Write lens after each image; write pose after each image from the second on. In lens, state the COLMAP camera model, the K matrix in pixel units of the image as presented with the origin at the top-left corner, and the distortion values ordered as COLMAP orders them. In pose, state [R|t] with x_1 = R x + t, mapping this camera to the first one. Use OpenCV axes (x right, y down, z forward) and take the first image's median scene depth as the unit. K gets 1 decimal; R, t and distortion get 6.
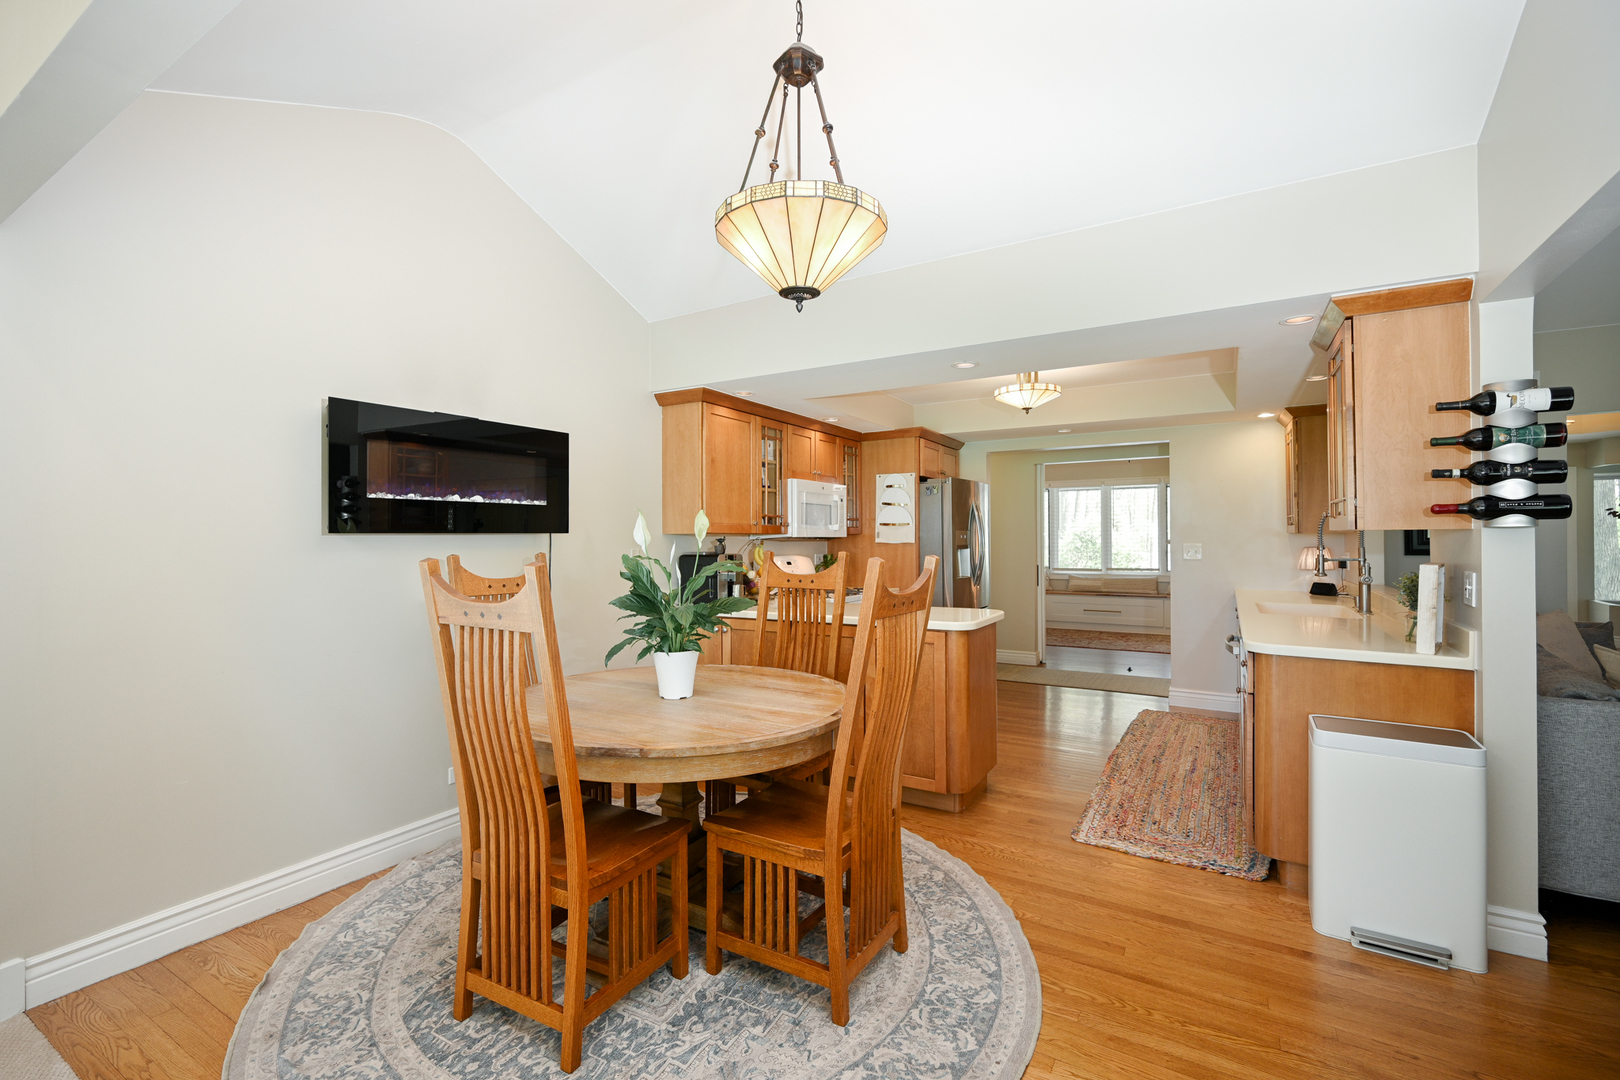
lens RADIAL K [[702.1, 0, 785.1], [0, 702.1, 529.9], [0, 0, 1]] dist [0.004626, 0.000226]
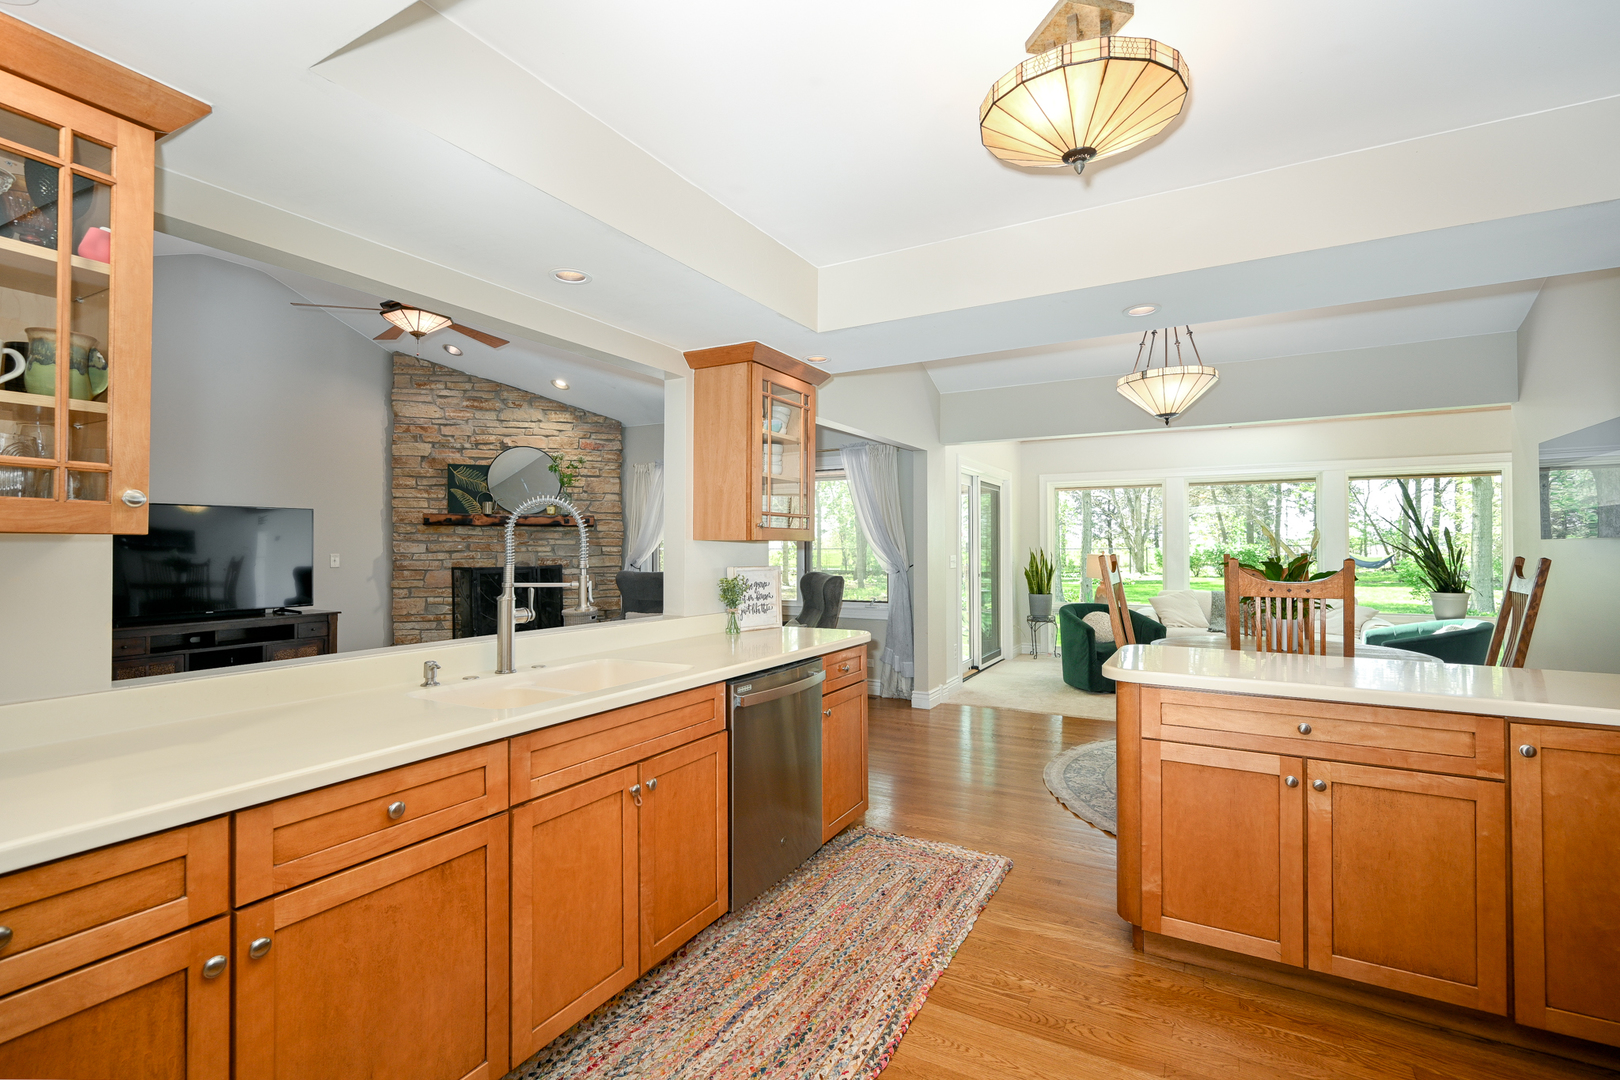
lens RADIAL K [[740.5, 0, 815.9], [0, 740.5, 537.1], [0, 0, 1]] dist [0.001036, -0.001042]
pose [[-0.998412, -0.003357, -0.056231, 0.392958], [-0.002252, 0.999803, -0.019714, 0.013790], [0.056286, -0.019556, -0.998223, 1.070277]]
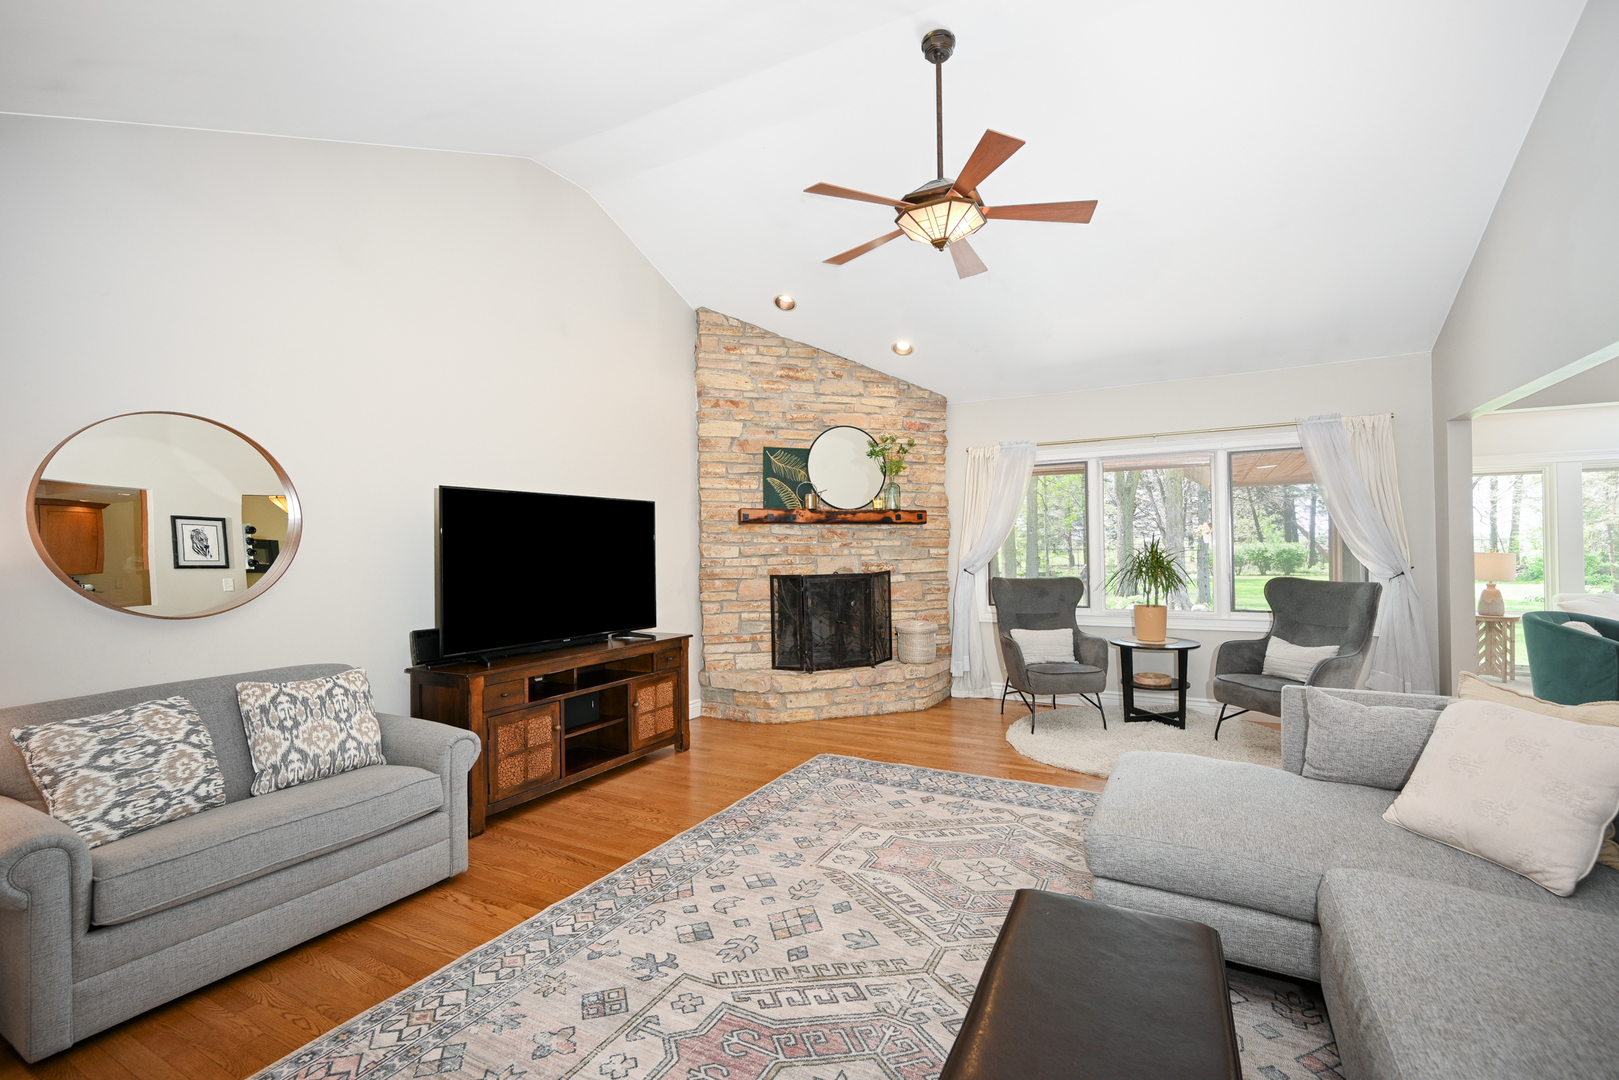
lens RADIAL K [[708.3, 0, 817.6], [0, 708.3, 541.0], [0, 0, 1]] dist [-0.000410, -0.001018]
pose [[-0.996831, 0.004485, -0.079418, 0.955303], [0.005996, 0.999805, -0.018794, 0.013628], [0.079319, -0.019210, -0.996664, 0.750918]]
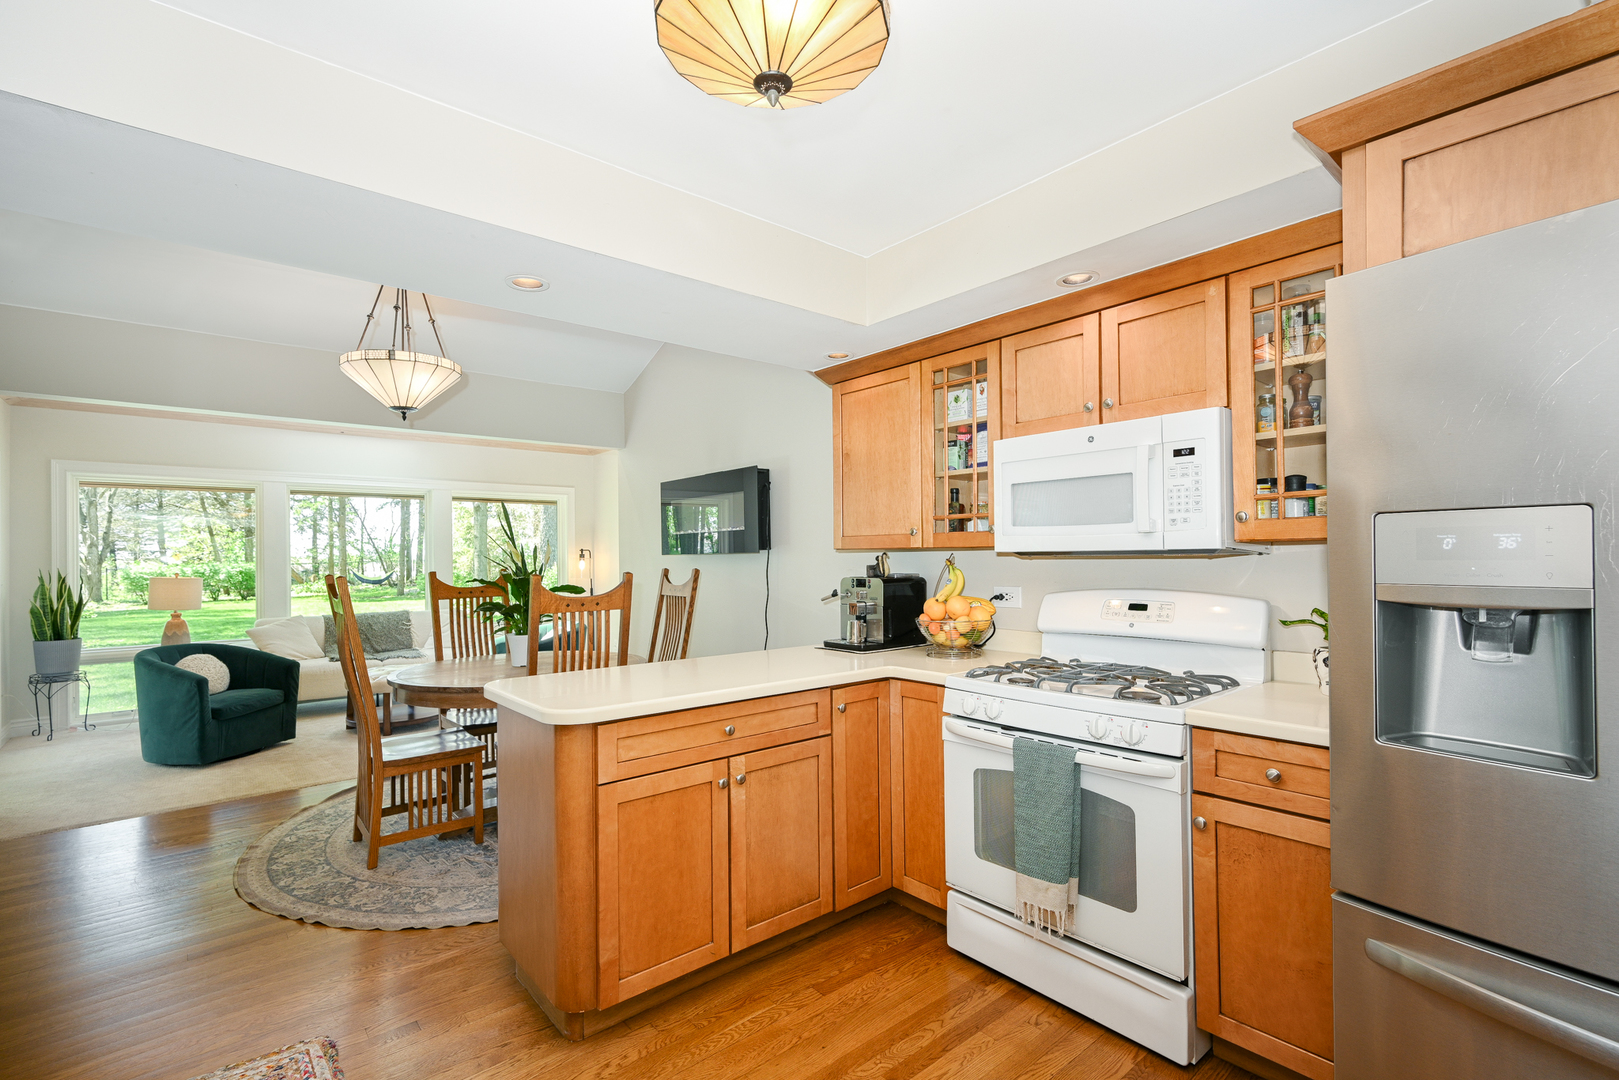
lens RADIAL K [[740.0, 0, 819.7], [0, 740.0, 548.4], [0, 0, 1]] dist [0.001036, -0.001042]
pose [[-0.299663, -0.010100, -0.953992, 0.491539], [0.019951, 0.999659, -0.016850, 0.012347], [0.953837, -0.024083, -0.299359, 0.878306]]
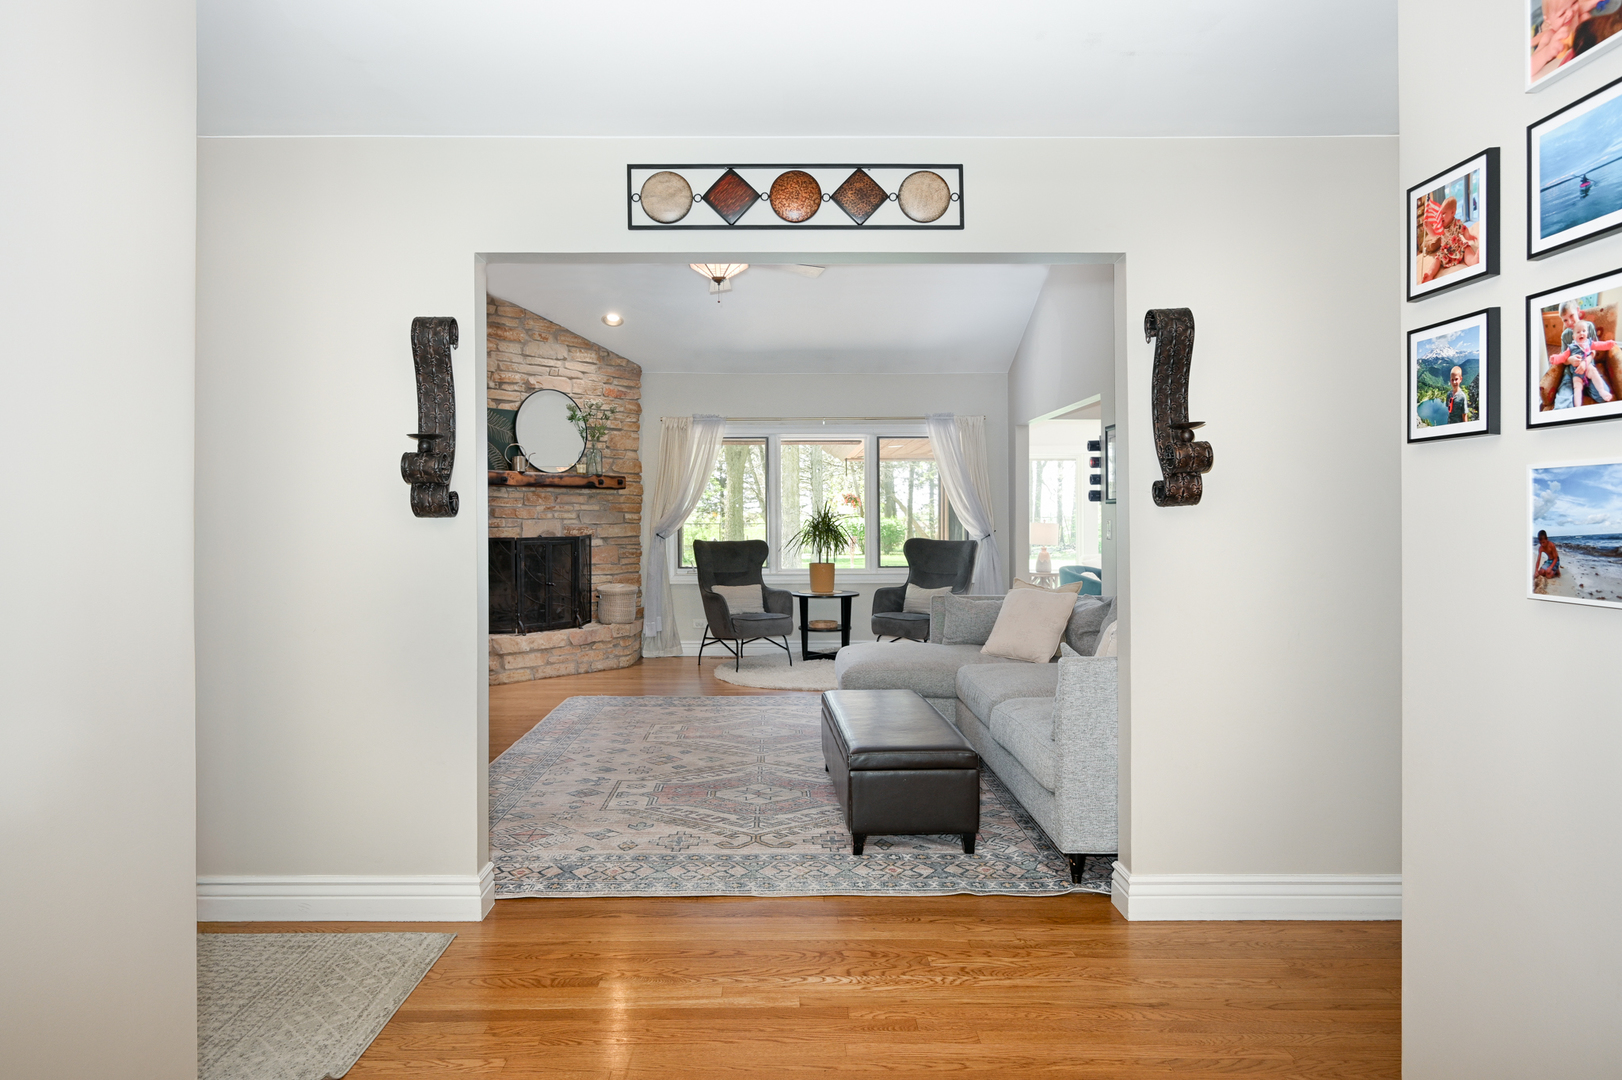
lens RADIAL K [[997.7, 0, 778.8], [0, 997.7, 509.3], [0, 0, 1]] dist [-0.011499, -0.000210]
pose [[-0.845277, -0.010540, -0.534225, 1.319957], [0.000711, 0.999782, -0.020850, 0.031676], [0.534329, -0.018004, -0.845085, 1.123082]]
